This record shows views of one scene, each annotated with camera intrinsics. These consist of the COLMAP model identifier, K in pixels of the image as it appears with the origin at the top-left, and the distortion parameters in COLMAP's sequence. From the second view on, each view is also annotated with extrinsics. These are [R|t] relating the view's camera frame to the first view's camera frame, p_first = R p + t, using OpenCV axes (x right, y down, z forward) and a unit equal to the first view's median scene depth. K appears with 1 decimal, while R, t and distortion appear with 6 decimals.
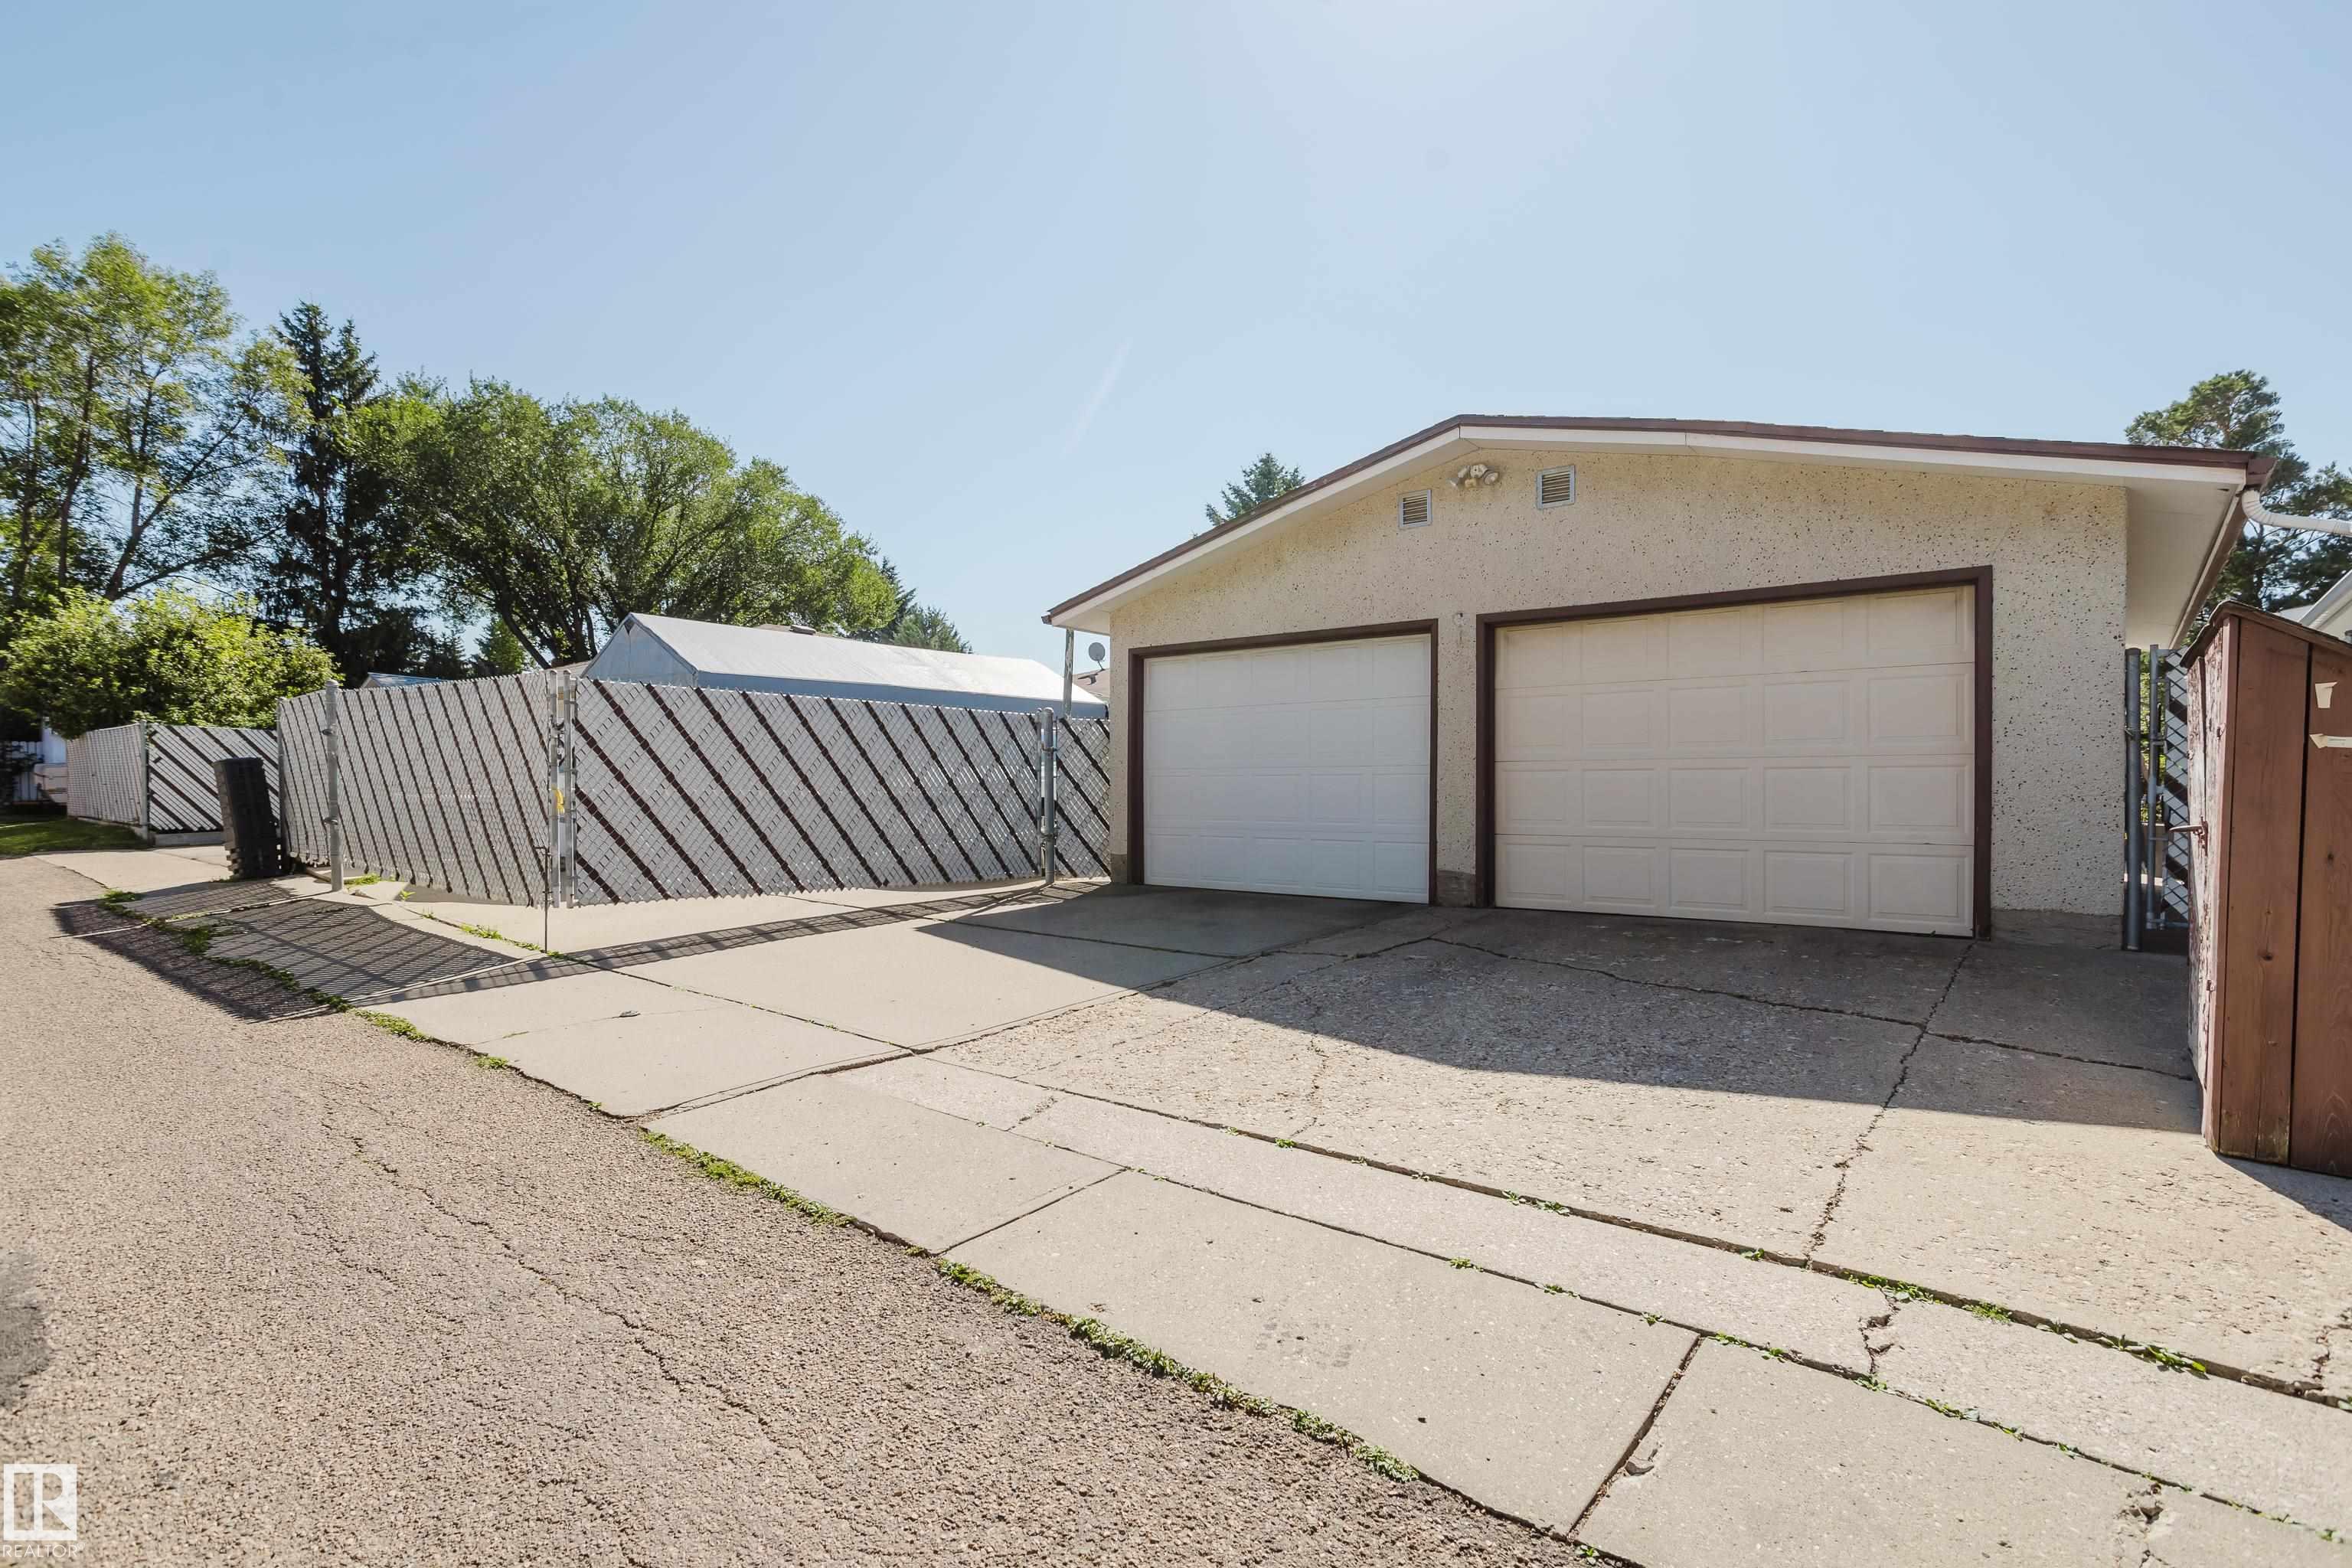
lens RADIAL K [[1114.7, 0, 1165.9], [0, 1114.7, 791.0], [0, 0, 1]] dist [-0.001260, 0.000280]
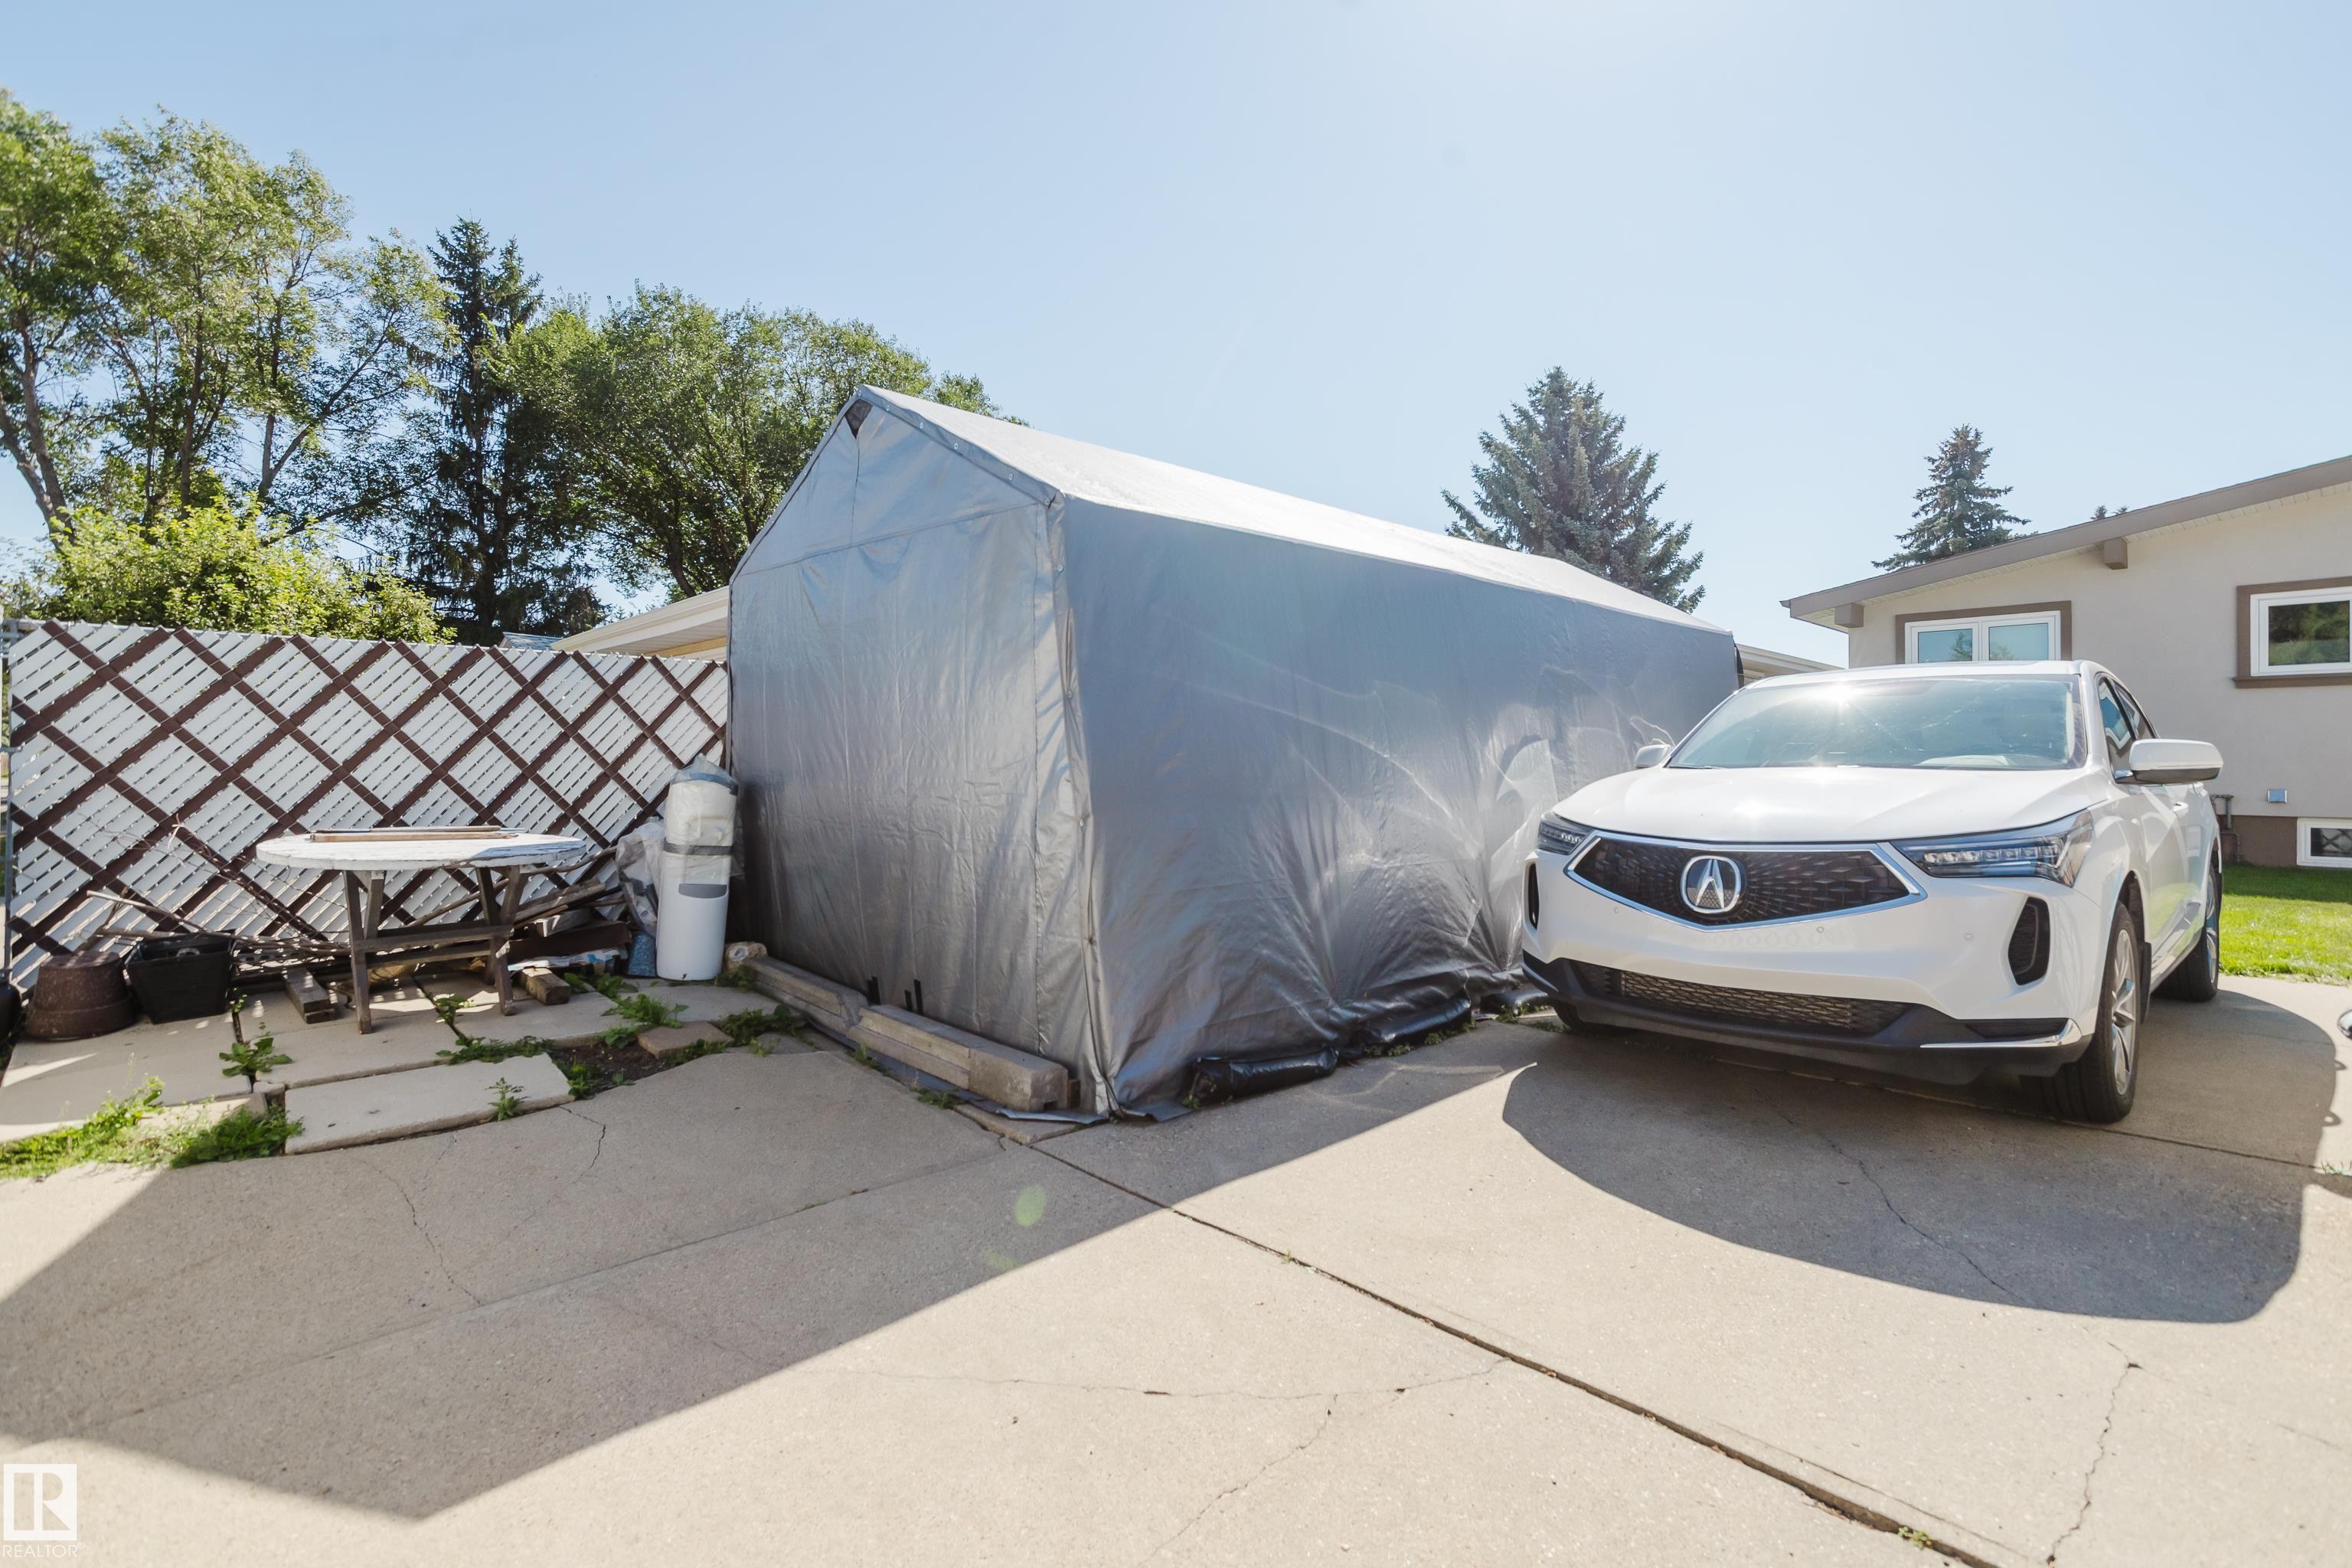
lens RADIAL K [[1105.7, 0, 1191.2], [0, 1105.7, 762.8], [0, 0, 1]] dist [-0.001823, -0.000037]
pose [[0.993837, 0.002315, -0.110824, -0.111315], [-0.002810, 0.999987, -0.004312, -0.009425], [0.110813, 0.004597, 0.993831, 0.210348]]
